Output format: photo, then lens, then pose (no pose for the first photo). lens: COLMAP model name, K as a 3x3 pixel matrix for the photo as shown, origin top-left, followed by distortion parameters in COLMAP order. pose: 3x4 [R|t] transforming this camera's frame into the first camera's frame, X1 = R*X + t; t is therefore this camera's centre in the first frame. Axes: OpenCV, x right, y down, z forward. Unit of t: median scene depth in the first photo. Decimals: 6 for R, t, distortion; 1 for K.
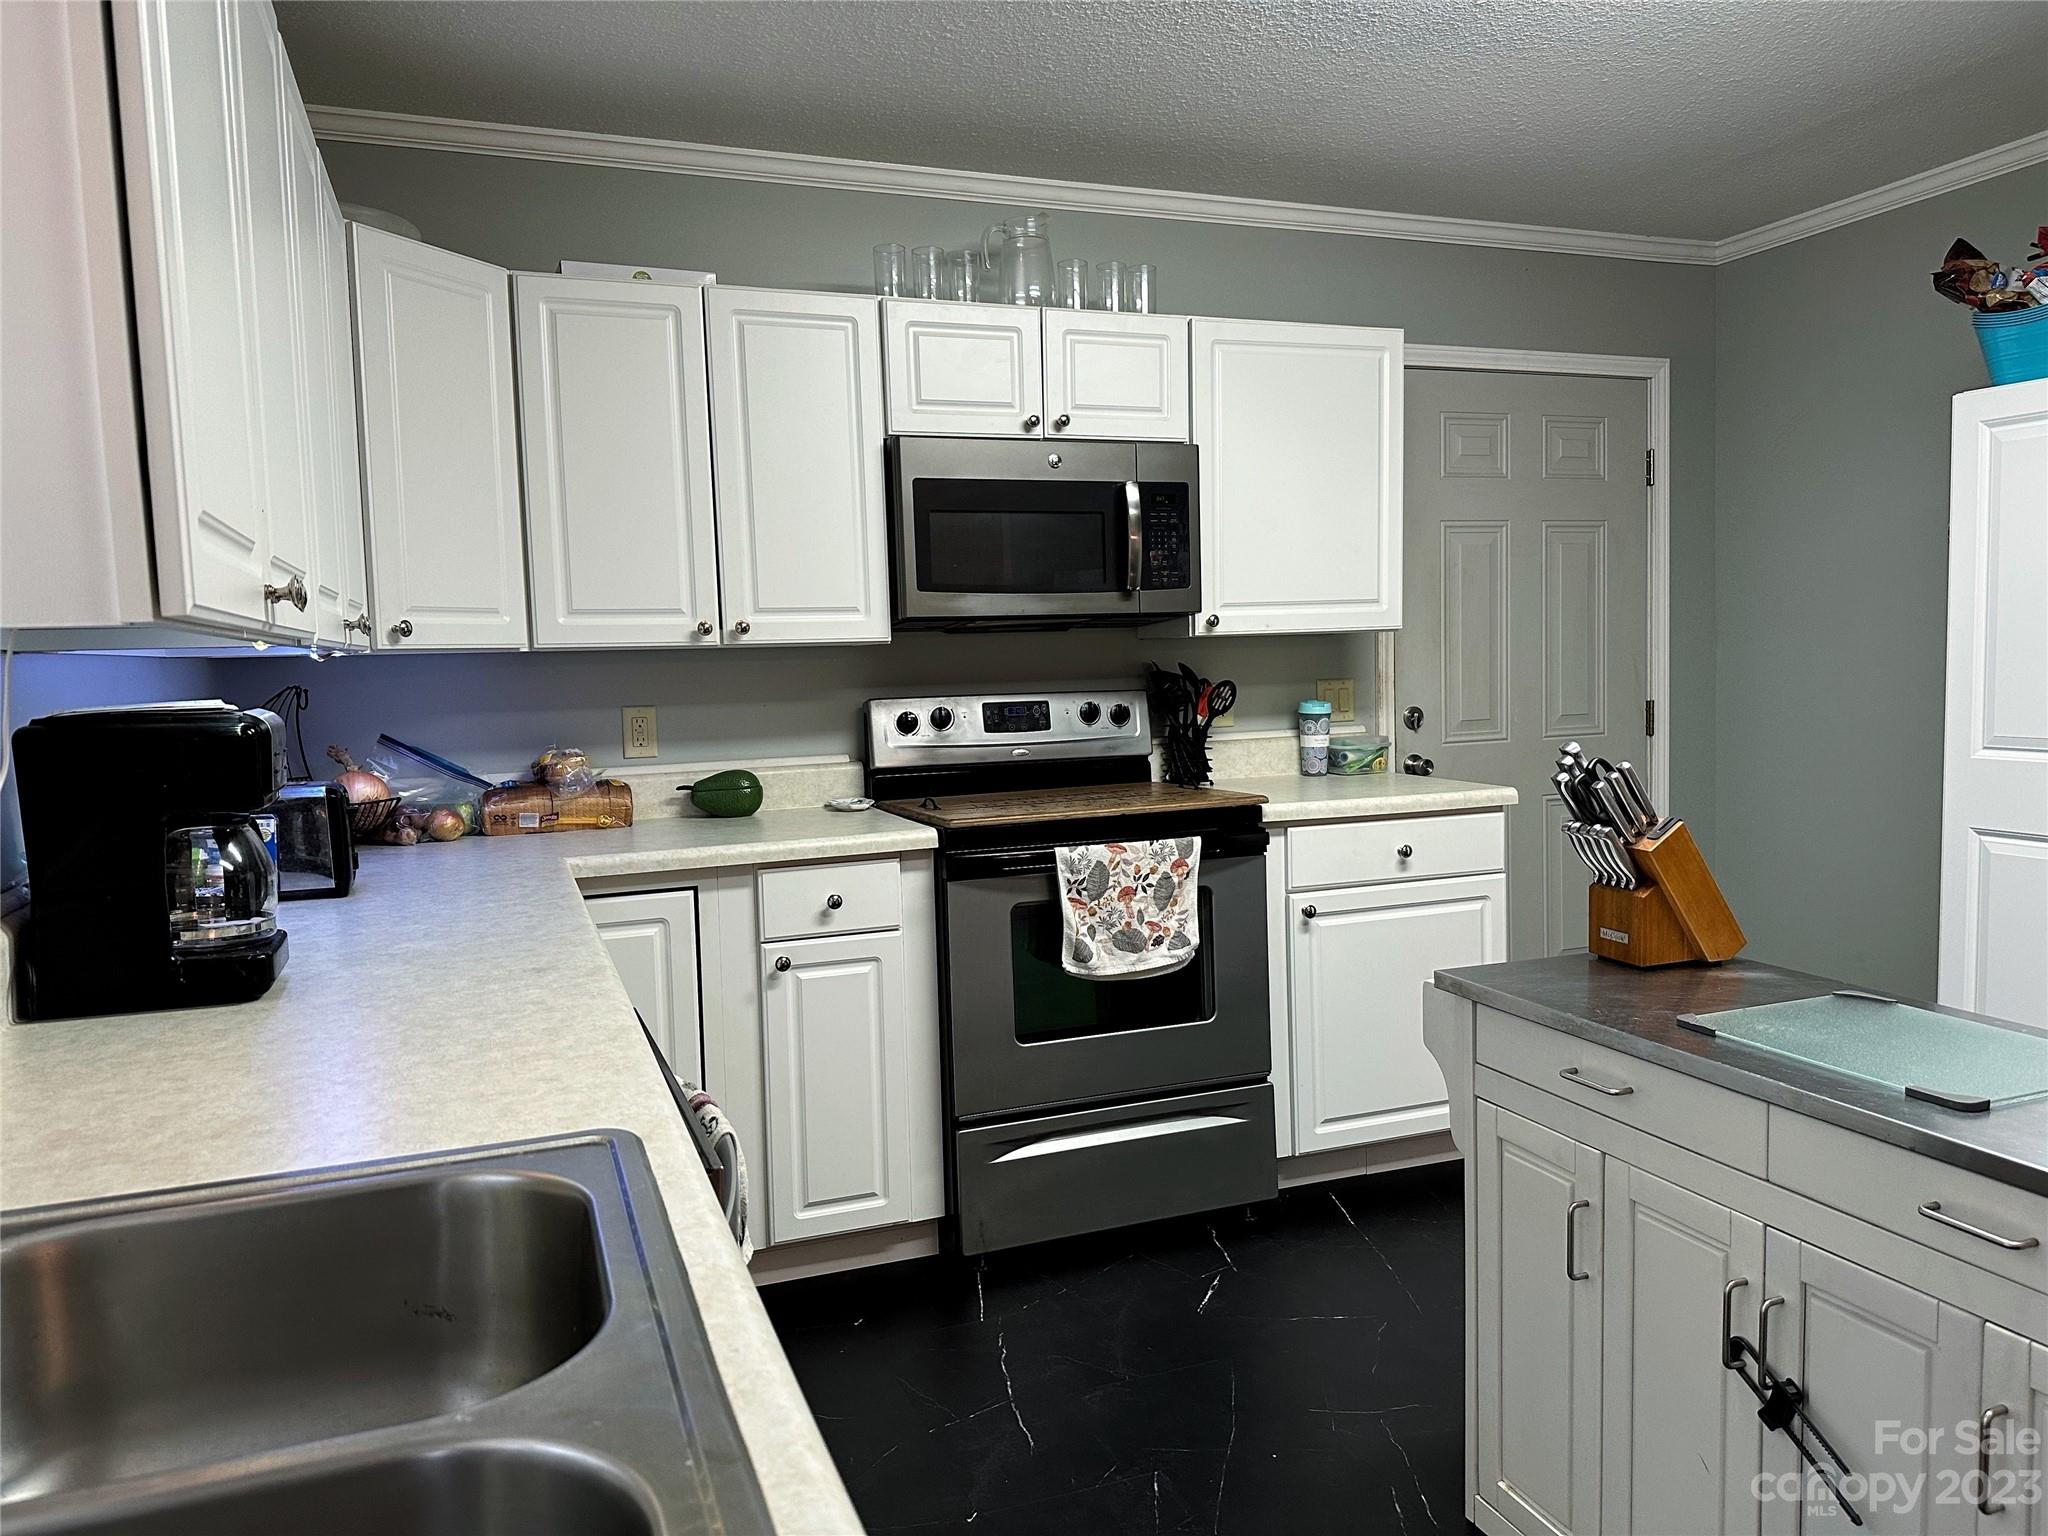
lens RADIAL K [[1412.3, 0, 1024.0], [0, 1412.3, 768.0], [0, 0, 1]] dist [0.104108, -0.148377]
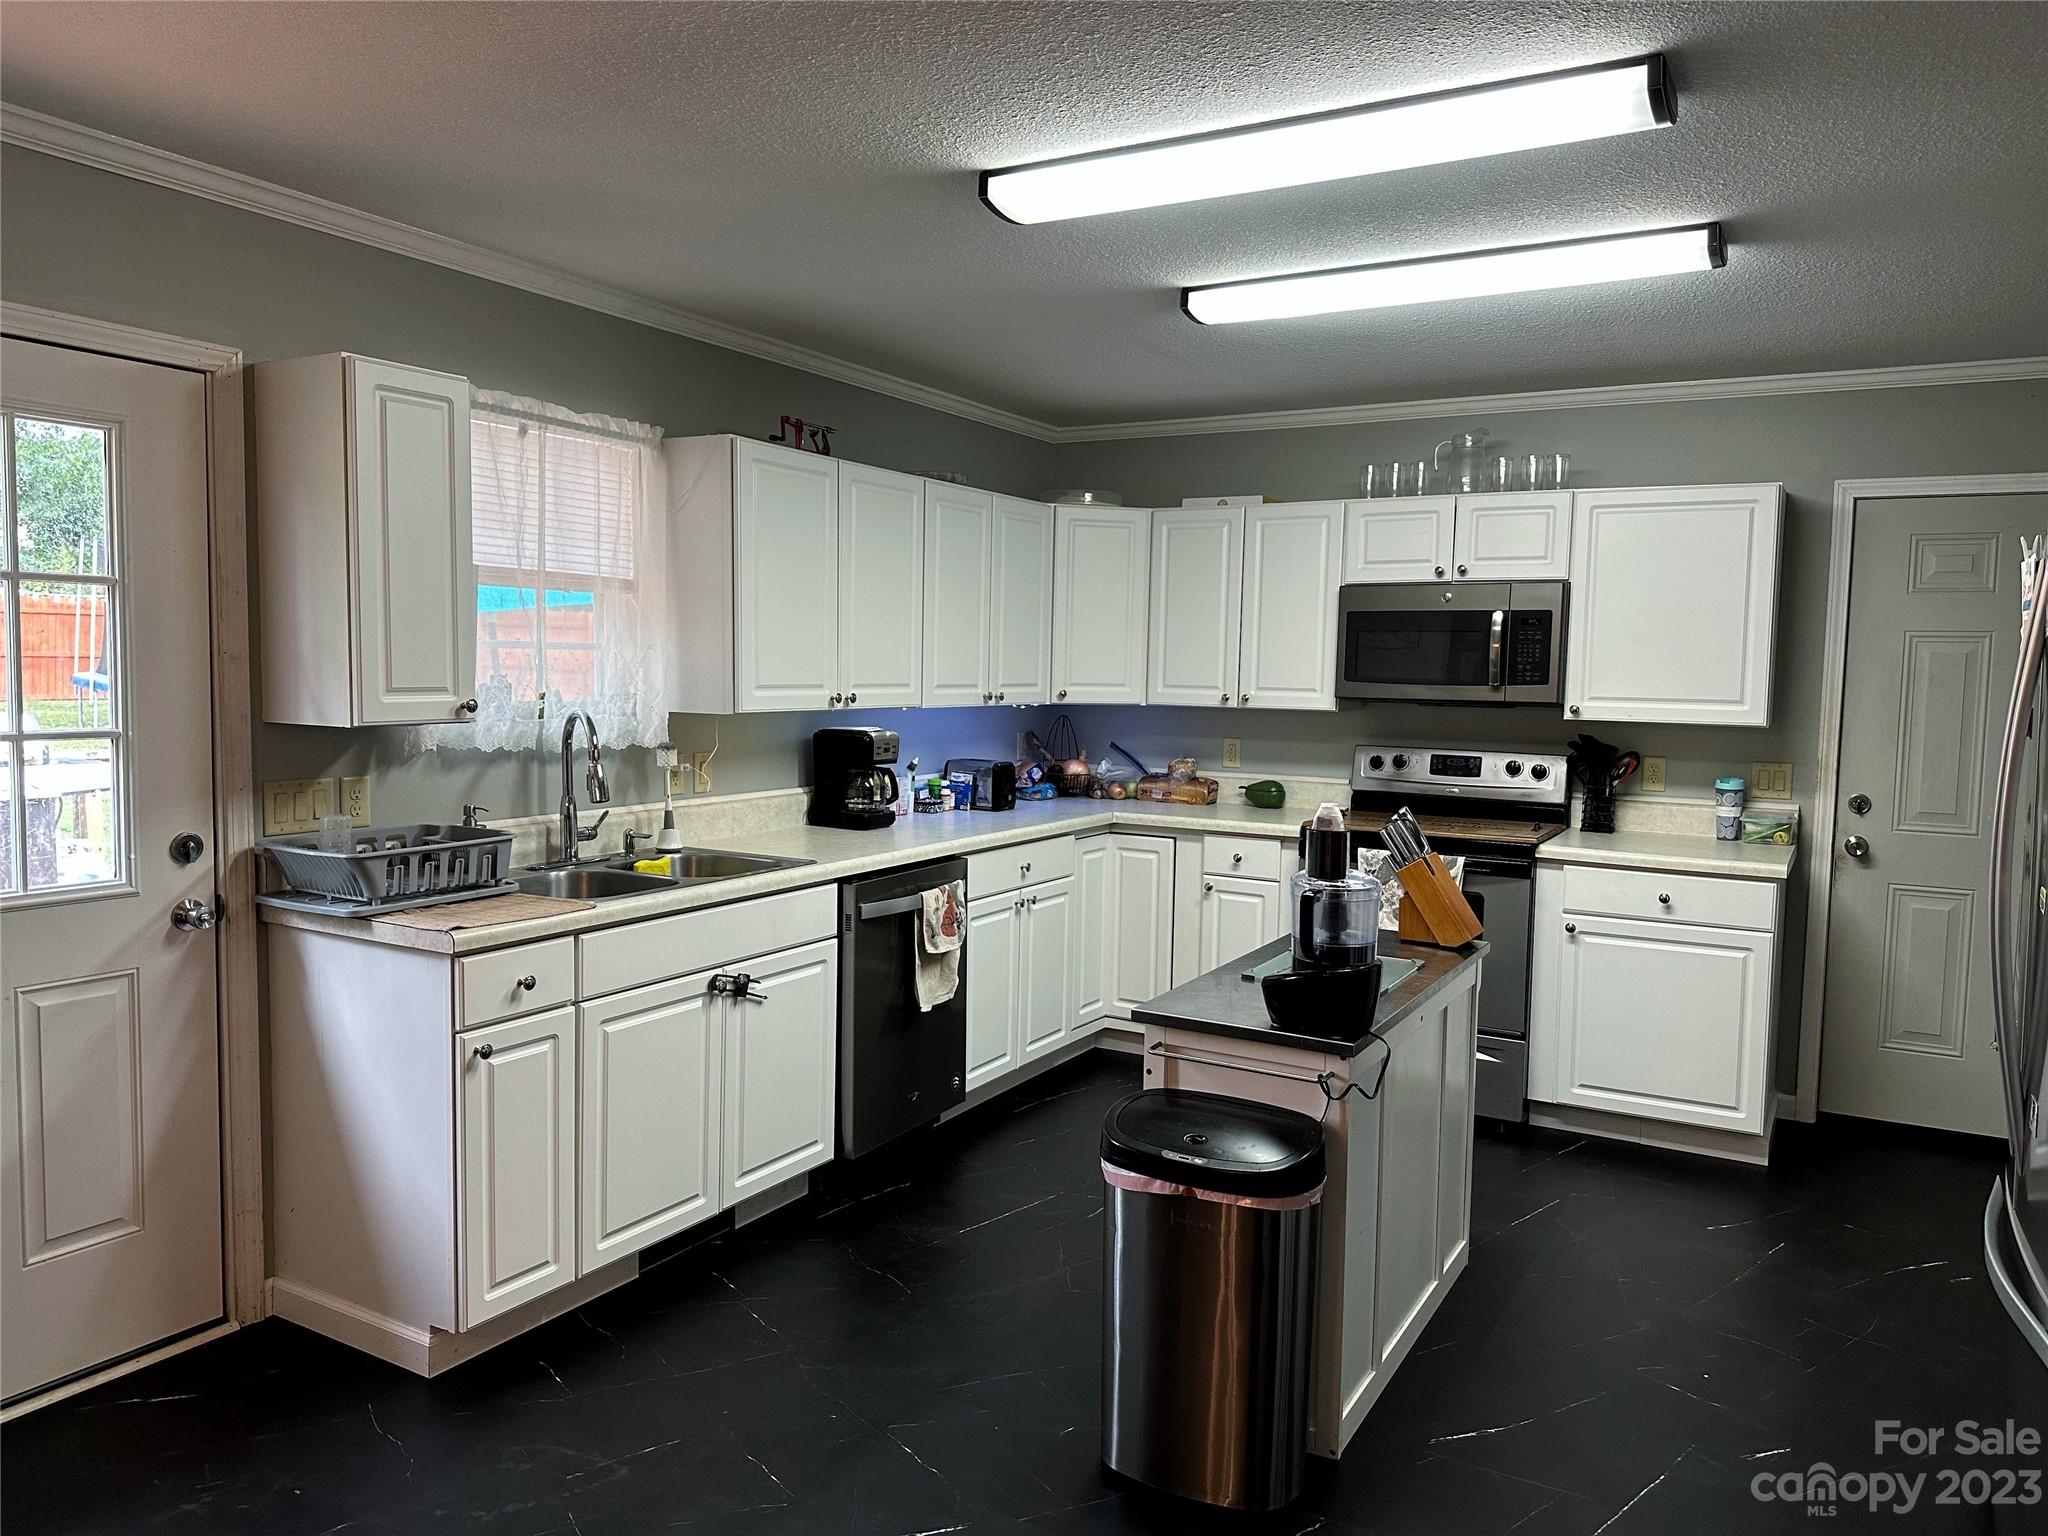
lens RADIAL K [[1412.3, 0, 1024.0], [0, 1412.3, 768.0], [0, 0, 1]] dist [0.104108, -0.148377]
pose [[0.627824, 0.100320, -0.771863, 0.907690], [-0.097992, 0.993956, 0.049481, -0.067675], [0.772162, 0.044571, 0.633860, -0.285983]]
